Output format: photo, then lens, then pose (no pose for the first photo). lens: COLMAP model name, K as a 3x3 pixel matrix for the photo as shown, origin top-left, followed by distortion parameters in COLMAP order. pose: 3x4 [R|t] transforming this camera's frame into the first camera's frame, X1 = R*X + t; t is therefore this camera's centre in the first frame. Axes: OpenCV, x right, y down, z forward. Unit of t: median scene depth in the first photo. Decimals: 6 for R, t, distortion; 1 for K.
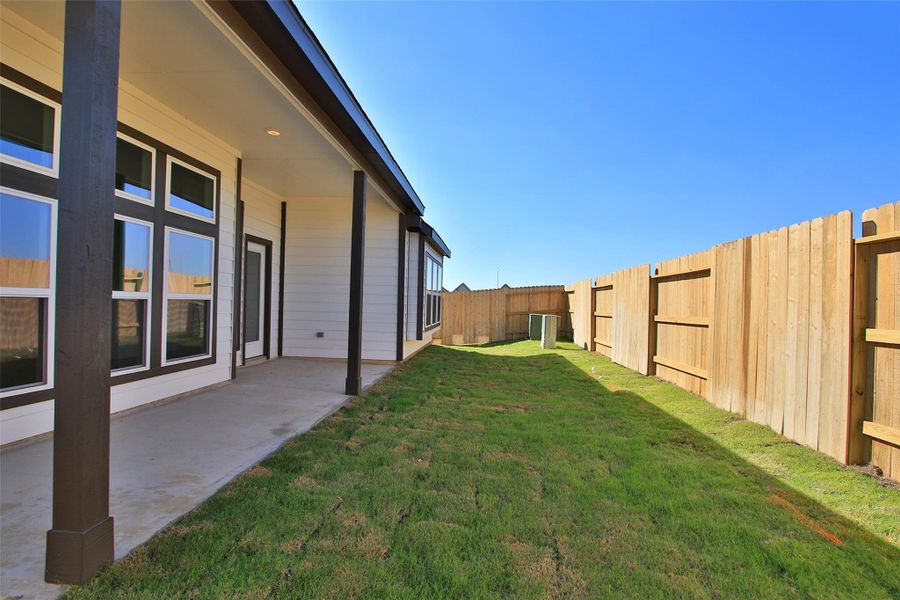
lens RADIAL K [[460.4, 0, 451.4], [0, 460.4, 302.0], [0, 0, 1]] dist [-0.006215, 0.000766]
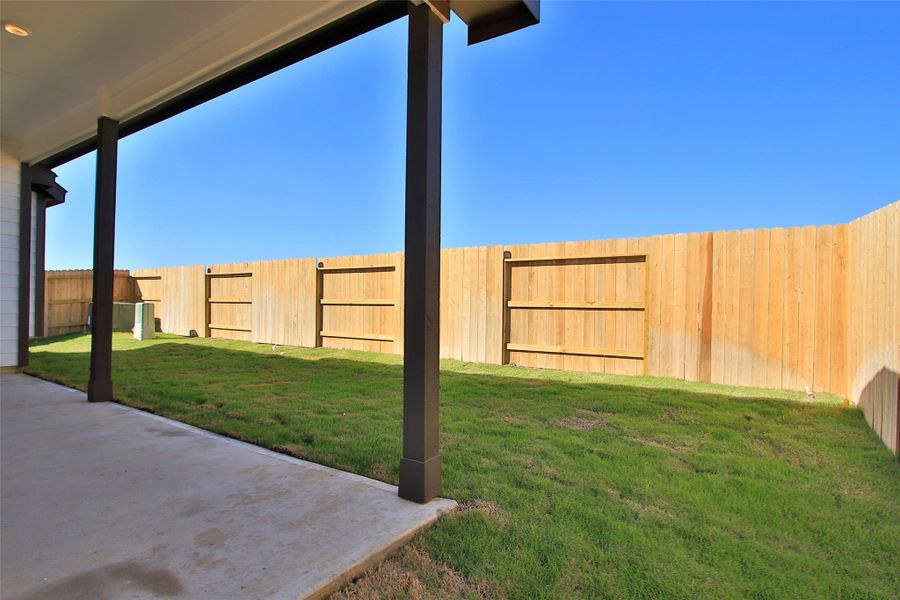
lens RADIAL K [[460.4, 0, 446.2], [0, 460.4, 301.2], [0, 0, 1]] dist [-0.006215, 0.000766]
pose [[0.480586, -0.011051, 0.876878, -0.752137], [-0.006995, 0.999840, 0.016435, 0.016794], [-0.876920, -0.014032, 0.480432, 0.138942]]
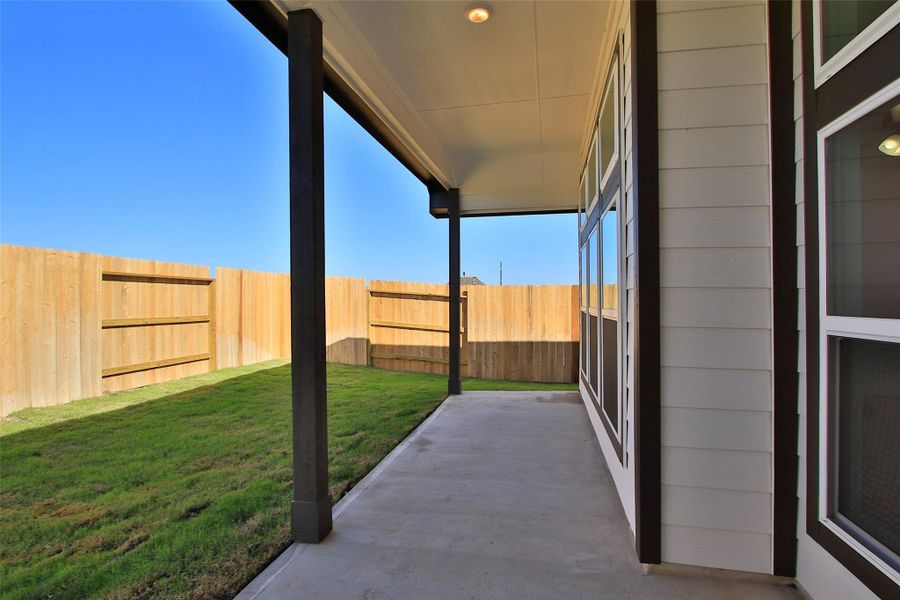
lens RADIAL K [[526.4, 0, 445.1], [0, 526.4, 295.0], [0, 0, 1]] dist [-0.000534, -0.000072]
pose [[-0.994409, -0.014362, 0.104613, -0.447707], [-0.015774, 0.999795, -0.012683, -0.024225], [-0.104410, -0.014262, -0.994432, 1.931996]]
